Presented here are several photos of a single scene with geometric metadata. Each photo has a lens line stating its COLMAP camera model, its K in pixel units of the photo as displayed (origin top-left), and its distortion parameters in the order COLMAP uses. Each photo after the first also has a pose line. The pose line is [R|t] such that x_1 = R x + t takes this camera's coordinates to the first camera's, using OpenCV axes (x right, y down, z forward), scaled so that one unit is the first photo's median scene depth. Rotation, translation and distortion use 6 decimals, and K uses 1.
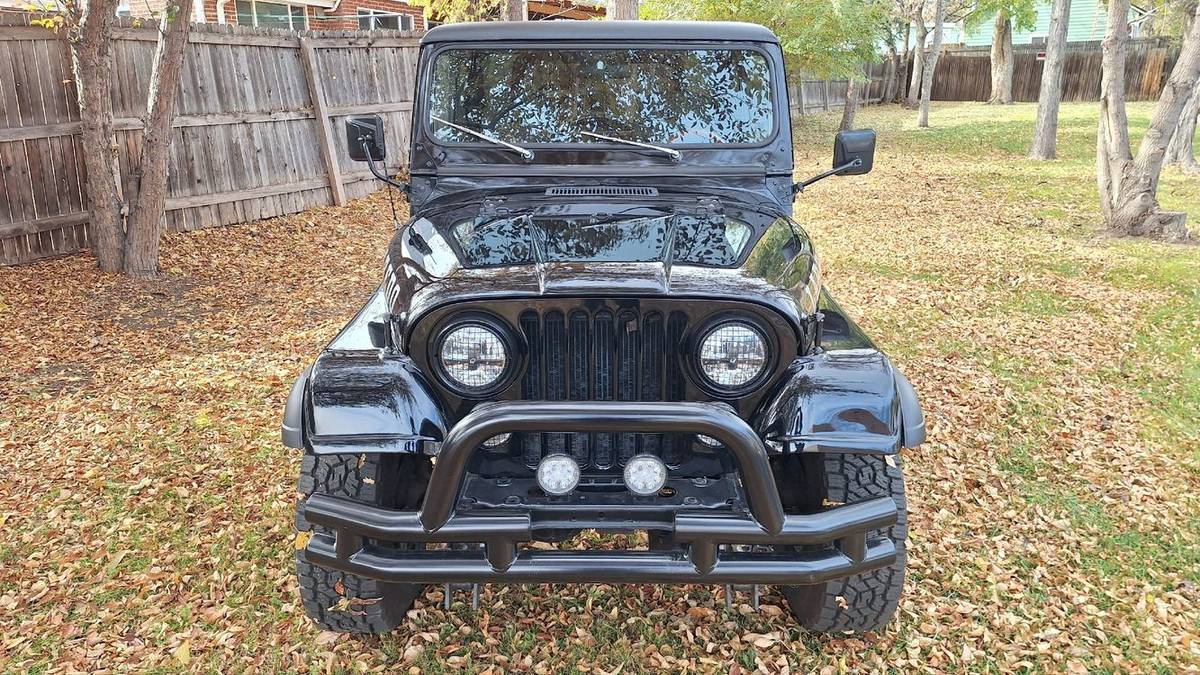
lens RADIAL K [[823.4, 0, 600.0], [0, 823.4, 337.5], [0, 0, 1]] dist [0.066896, -0.077202]
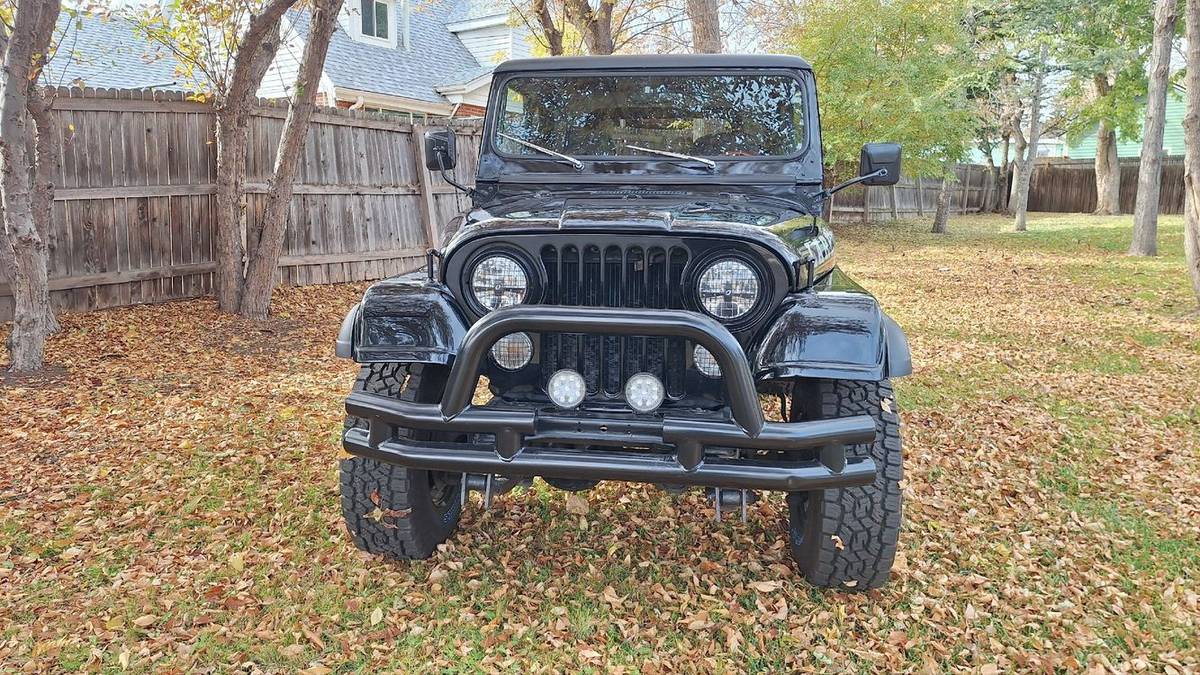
lens RADIAL K [[823.4, 0, 600.0], [0, 823.4, 337.5], [0, 0, 1]] dist [0.066896, -0.077202]
pose [[0.992287, 0.031375, -0.119924, 0.074682], [-0.047642, 0.989661, -0.135283, 0.146247], [0.114439, 0.139953, 0.983523, -0.059891]]
